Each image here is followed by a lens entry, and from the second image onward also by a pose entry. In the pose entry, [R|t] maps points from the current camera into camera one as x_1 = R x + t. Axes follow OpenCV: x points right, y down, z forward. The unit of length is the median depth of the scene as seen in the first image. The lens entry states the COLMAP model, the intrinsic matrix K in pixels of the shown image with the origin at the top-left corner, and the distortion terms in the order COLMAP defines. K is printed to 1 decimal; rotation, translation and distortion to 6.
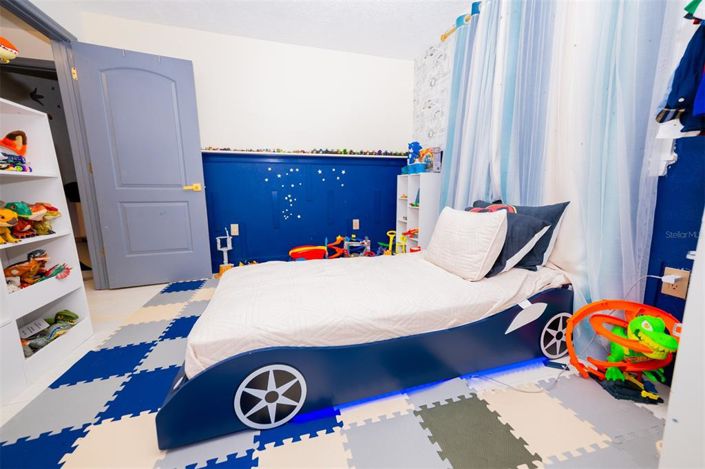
lens RADIAL K [[272.4, 0, 358.2], [0, 272.4, 233.8], [0, 0, 1]] dist [0.017160, 0.000331]
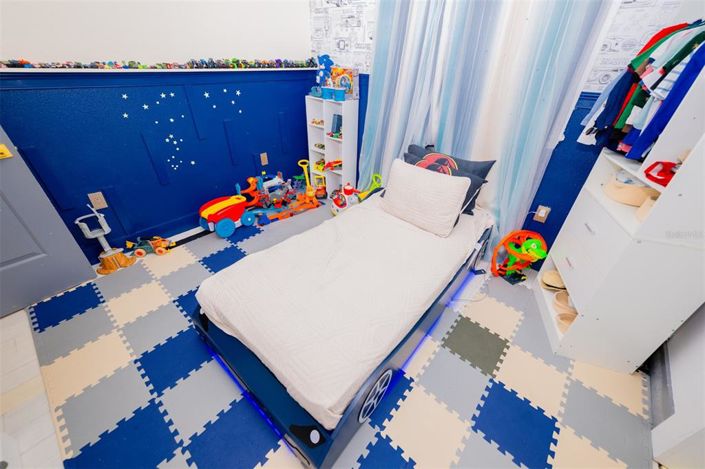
lens RADIAL K [[272.4, 0, 357.1], [0, 272.4, 232.6], [0, 0, 1]] dist [0.017160, 0.000331]
pose [[0.840652, -0.267398, 0.470959, -0.254174], [0.047165, 0.902452, 0.428200, -0.198986], [-0.539518, -0.337754, 0.771260, 0.111302]]
